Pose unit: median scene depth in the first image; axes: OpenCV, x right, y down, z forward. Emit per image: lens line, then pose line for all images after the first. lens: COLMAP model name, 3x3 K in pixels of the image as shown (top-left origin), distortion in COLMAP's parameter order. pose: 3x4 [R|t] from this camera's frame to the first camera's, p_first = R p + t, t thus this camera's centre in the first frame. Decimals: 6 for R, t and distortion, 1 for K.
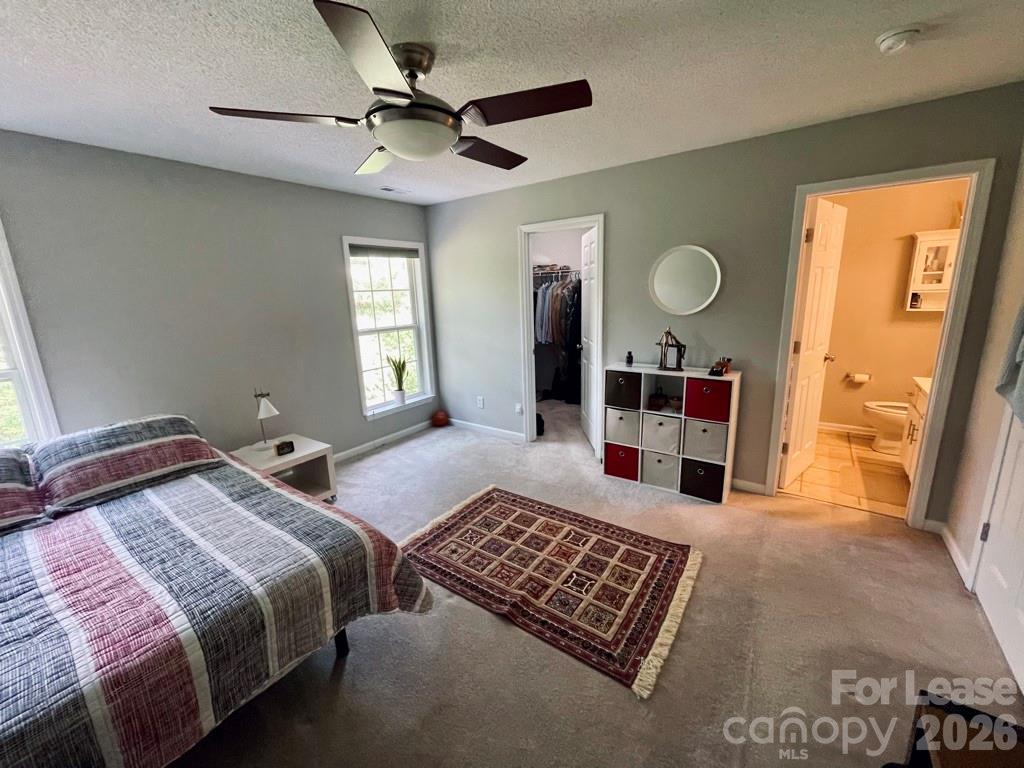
lens RADIAL K [[413.3, 0, 511.1], [0, 413.3, 379.6], [0, 0, 1]] dist [-0.004066, -0.000088]
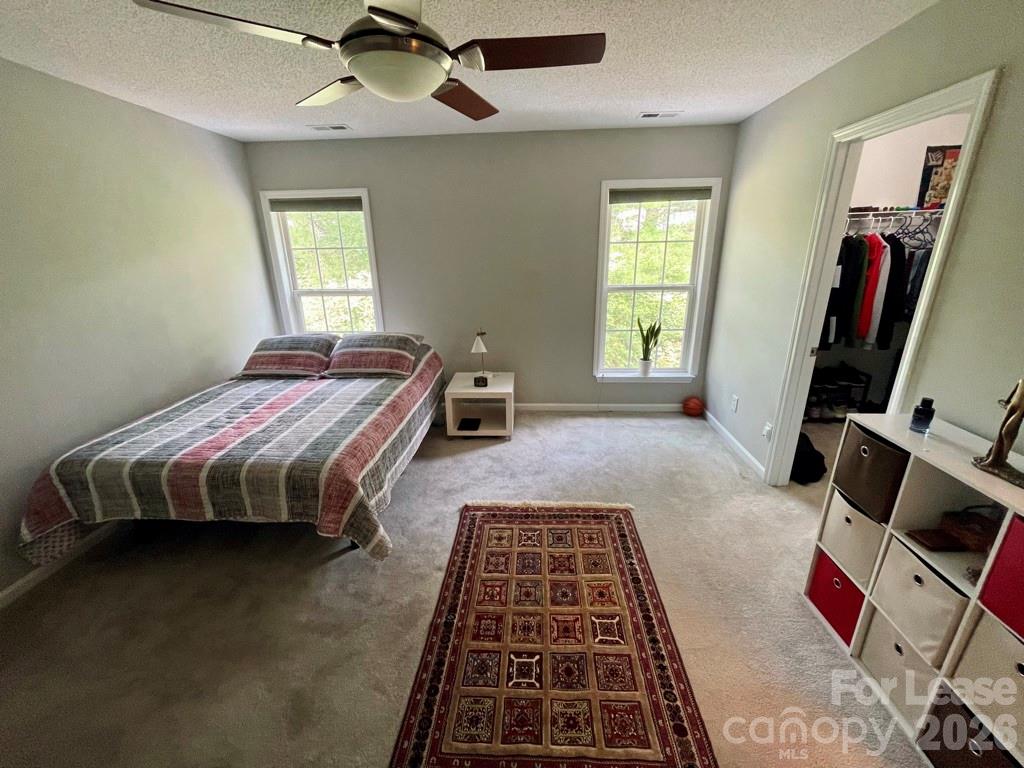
lens RADIAL K [[413.3, 0, 511.1], [0, 413.3, 379.6], [0, 0, 1]] dist [-0.004066, -0.000088]
pose [[0.533214, 0.285424, -0.796377, 0.510621], [-0.179429, 0.958105, 0.223250, -0.138896], [0.826733, 0.023853, 0.562088, 0.482473]]
